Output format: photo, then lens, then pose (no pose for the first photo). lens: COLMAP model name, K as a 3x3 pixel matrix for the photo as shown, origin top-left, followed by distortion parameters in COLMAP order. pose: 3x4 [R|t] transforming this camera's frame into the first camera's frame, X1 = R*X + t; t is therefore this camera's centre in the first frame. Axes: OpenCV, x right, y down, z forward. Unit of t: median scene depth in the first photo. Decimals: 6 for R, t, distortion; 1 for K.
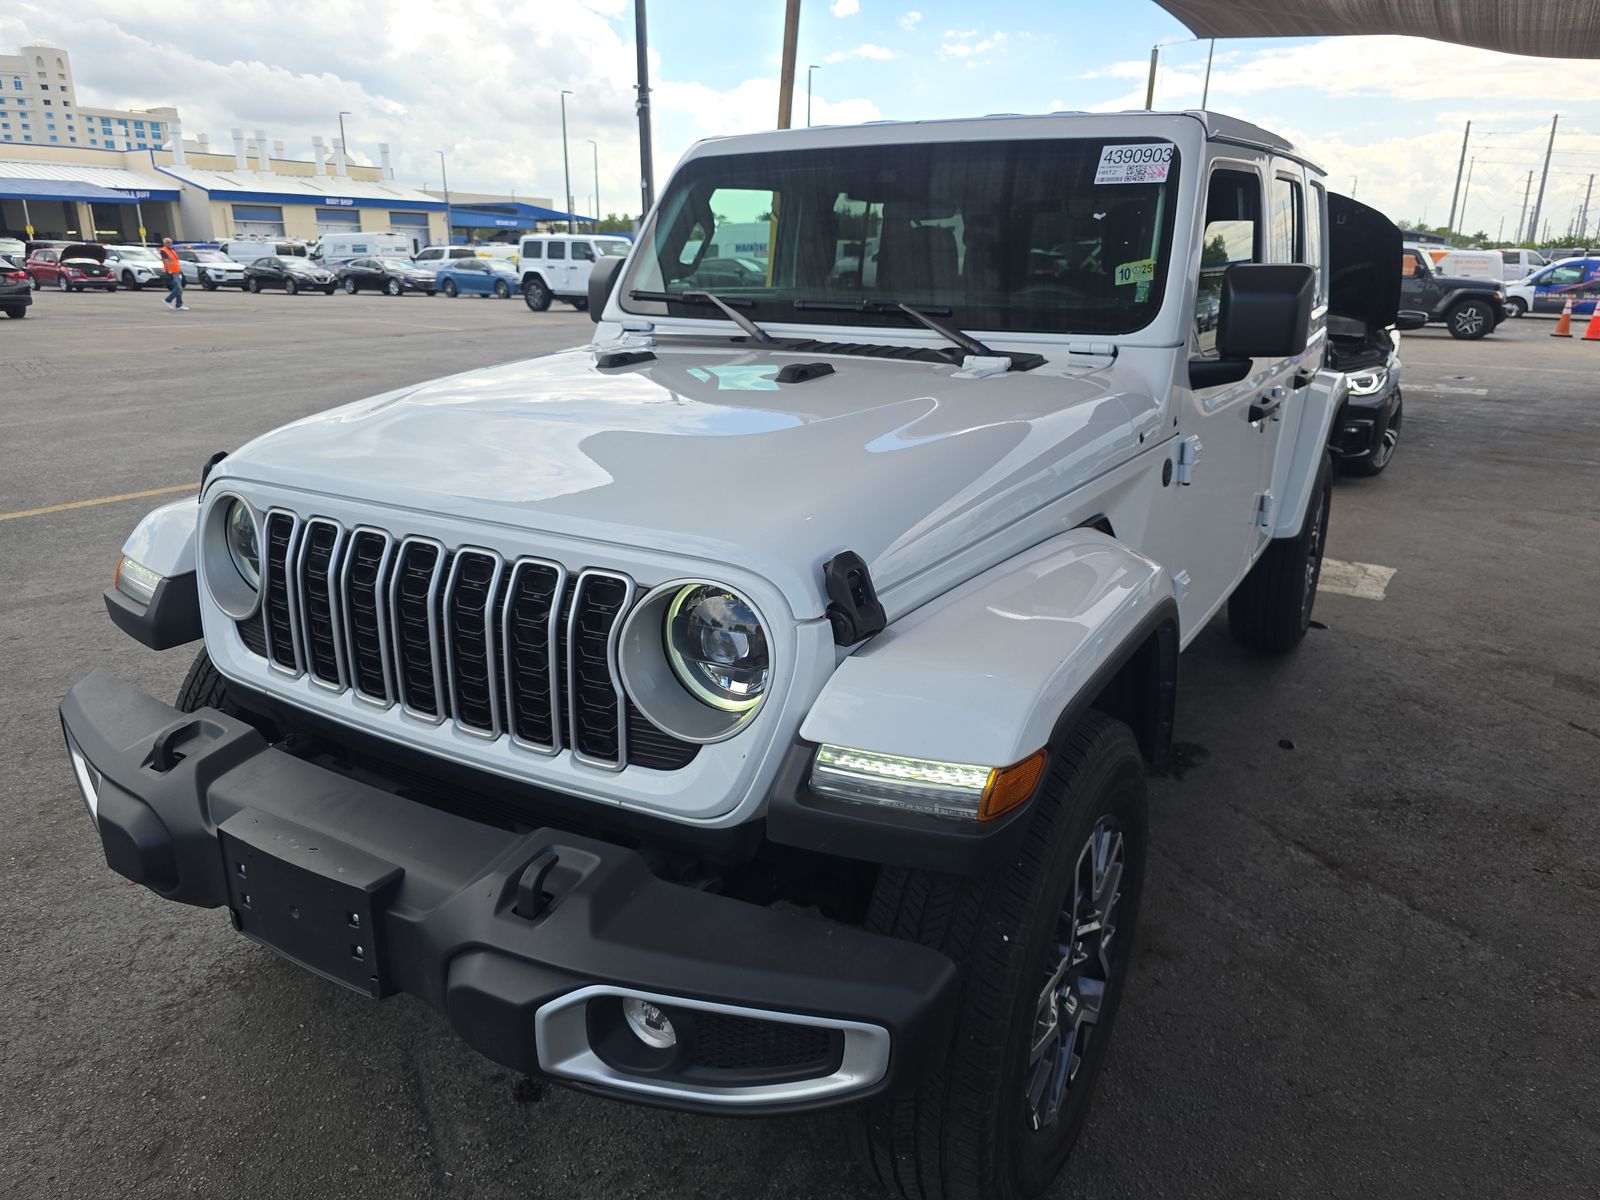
lens RADIAL K [[1116.7, 0, 804.2], [0, 1116.7, 604.7], [0, 0, 1]] dist [0.035406, -0.039820]
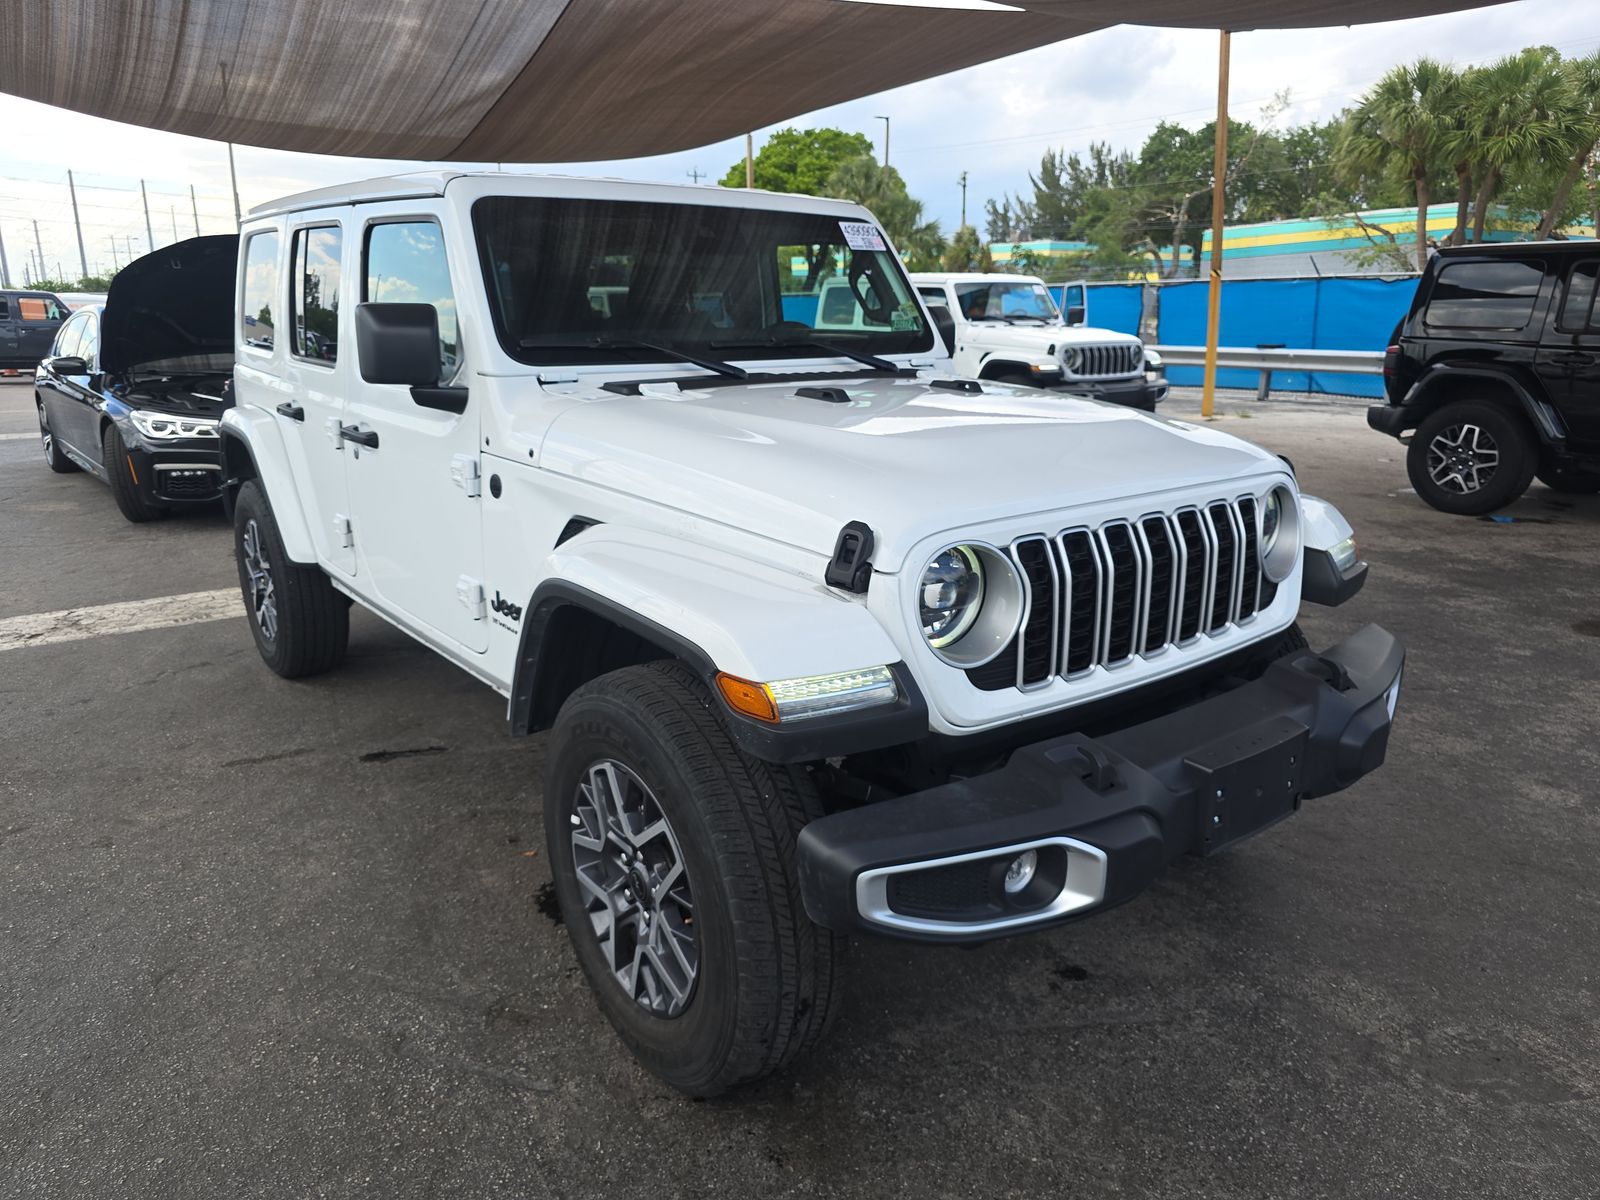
lens RADIAL K [[1116.7, 0, 804.2], [0, 1116.7, 604.7], [0, 0, 1]] dist [0.035406, -0.039820]
pose [[0.347239, -0.246284, 0.904859, -1.278469], [0.279680, 0.948185, 0.150749, -0.203349], [-0.895100, 0.200725, 0.398127, 0.657291]]
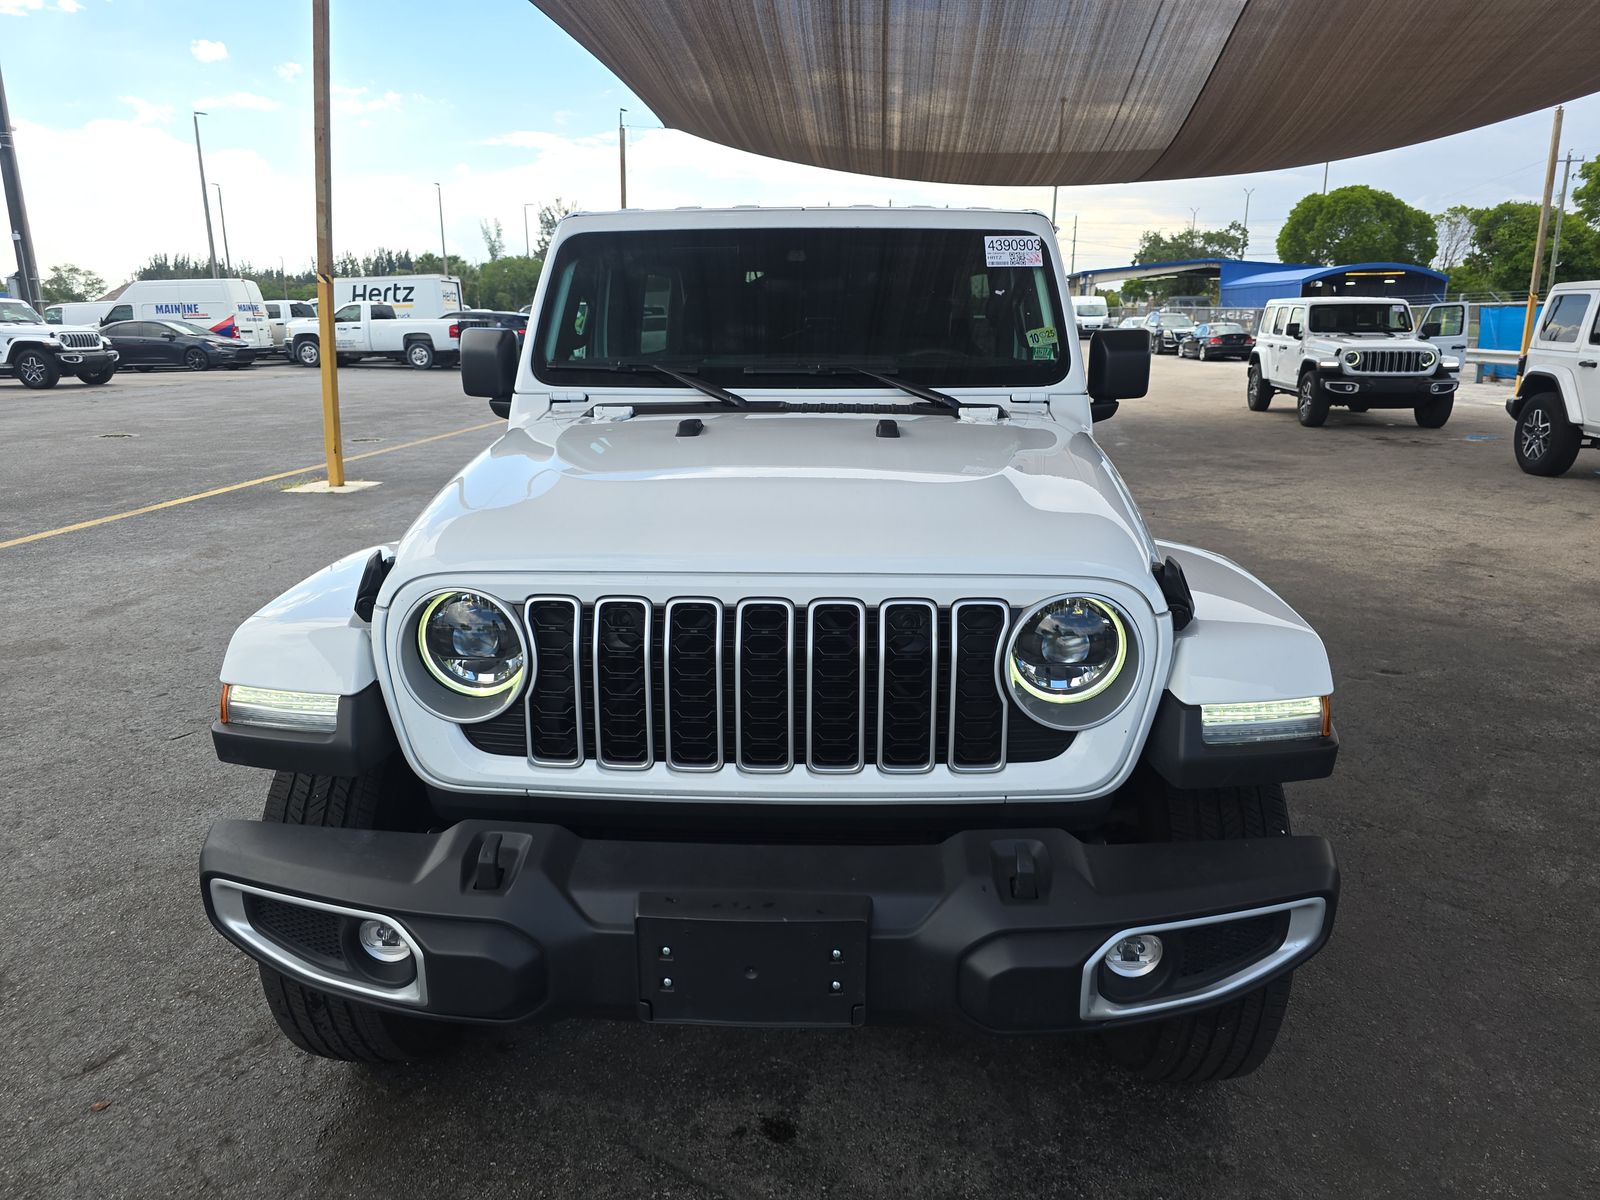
lens RADIAL K [[1116.7, 0, 804.2], [0, 1116.7, 604.7], [0, 0, 1]] dist [0.035406, -0.039820]
pose [[0.874835, -0.127212, 0.467420, -0.606294], [0.150008, 0.988616, -0.011700, -0.026352], [-0.460611, 0.080352, 0.883958, 0.039420]]
